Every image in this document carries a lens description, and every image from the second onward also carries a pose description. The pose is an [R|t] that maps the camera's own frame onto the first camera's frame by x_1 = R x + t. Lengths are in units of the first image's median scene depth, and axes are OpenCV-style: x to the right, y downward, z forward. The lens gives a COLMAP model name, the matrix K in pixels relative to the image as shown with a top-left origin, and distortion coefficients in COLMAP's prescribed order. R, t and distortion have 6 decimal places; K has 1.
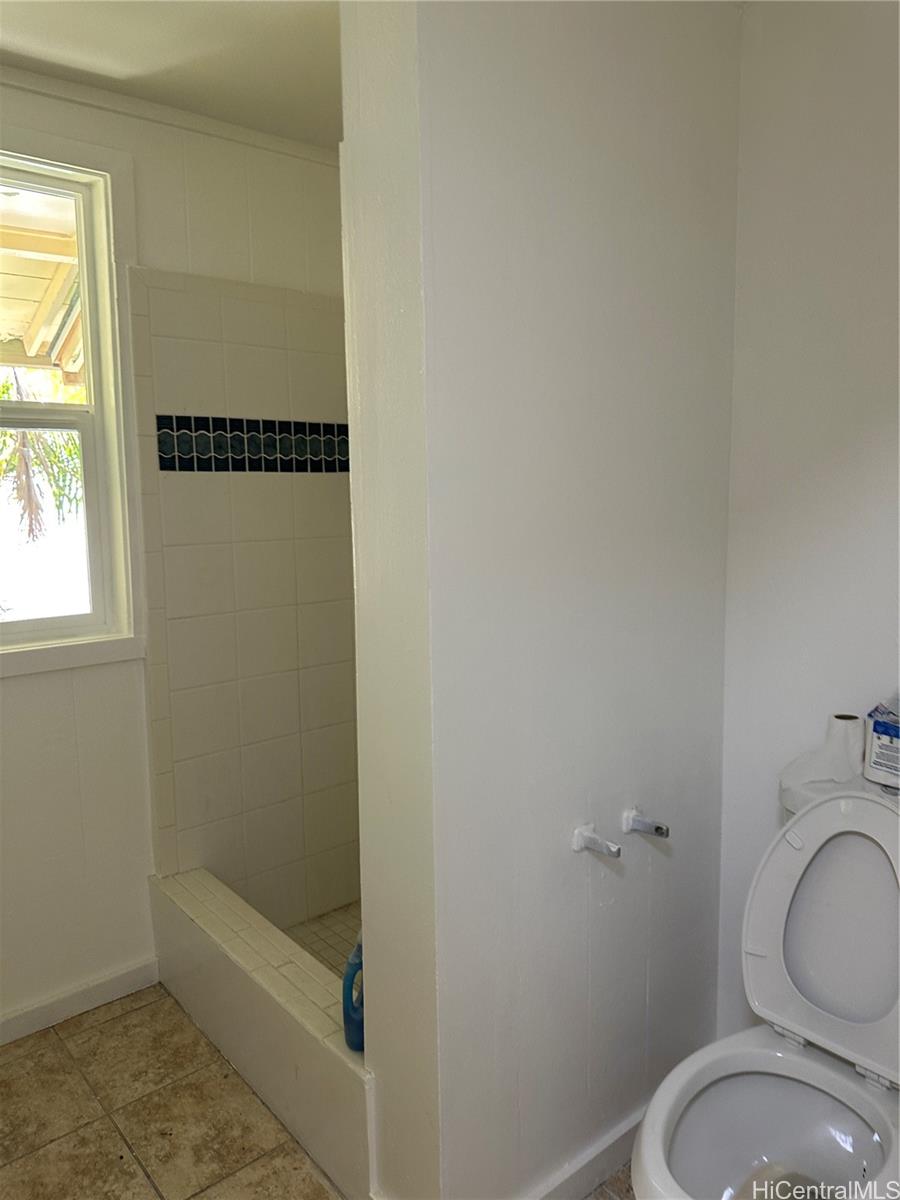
lens RADIAL K [[834.2, 0, 450.0], [0, 834.2, 600.0], [0, 0, 1]] dist [-0.047666, -0.002392]
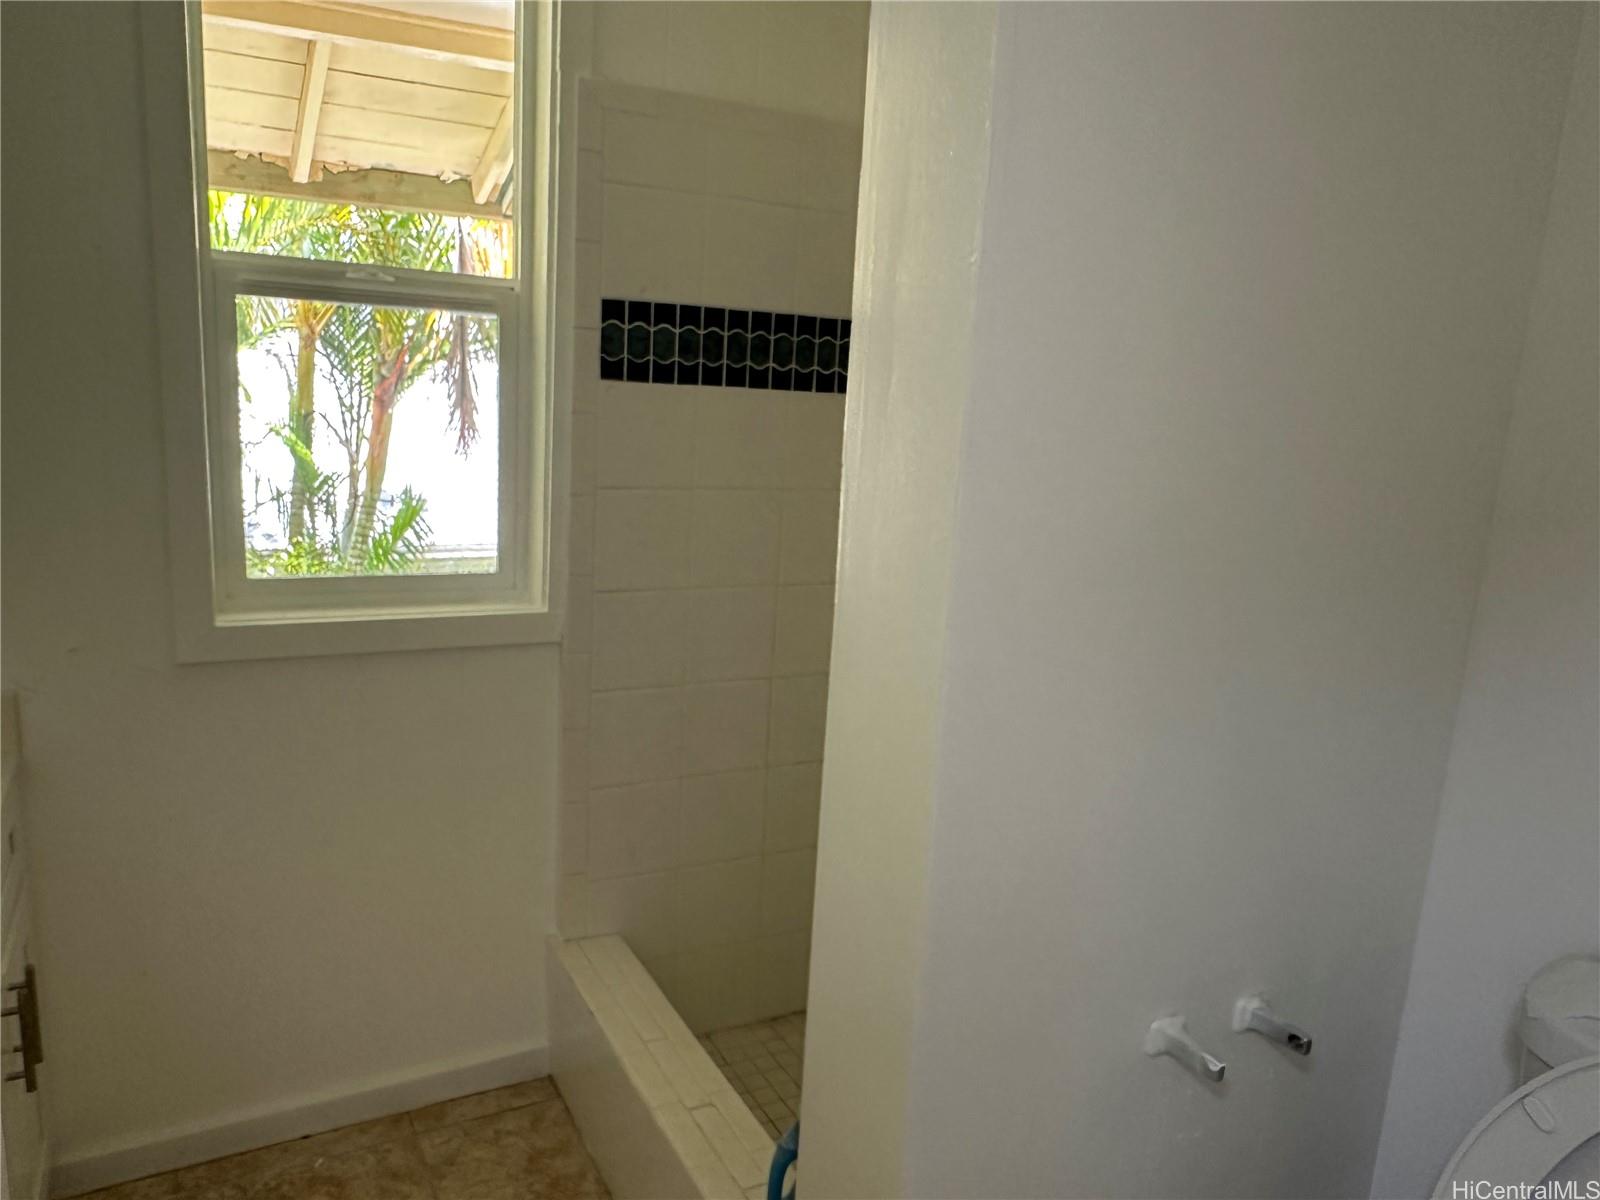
lens RADIAL K [[1063.6, 0, 800.0], [0, 1063.6, 600.0], [0, 0, 1]] dist [-0.040297, -0.005619]
pose [[0.973229, 0.101233, -0.206341, 0.018937], [-0.086684, 0.993147, 0.078393, -0.056010], [0.212863, -0.058408, 0.975335, 0.150302]]
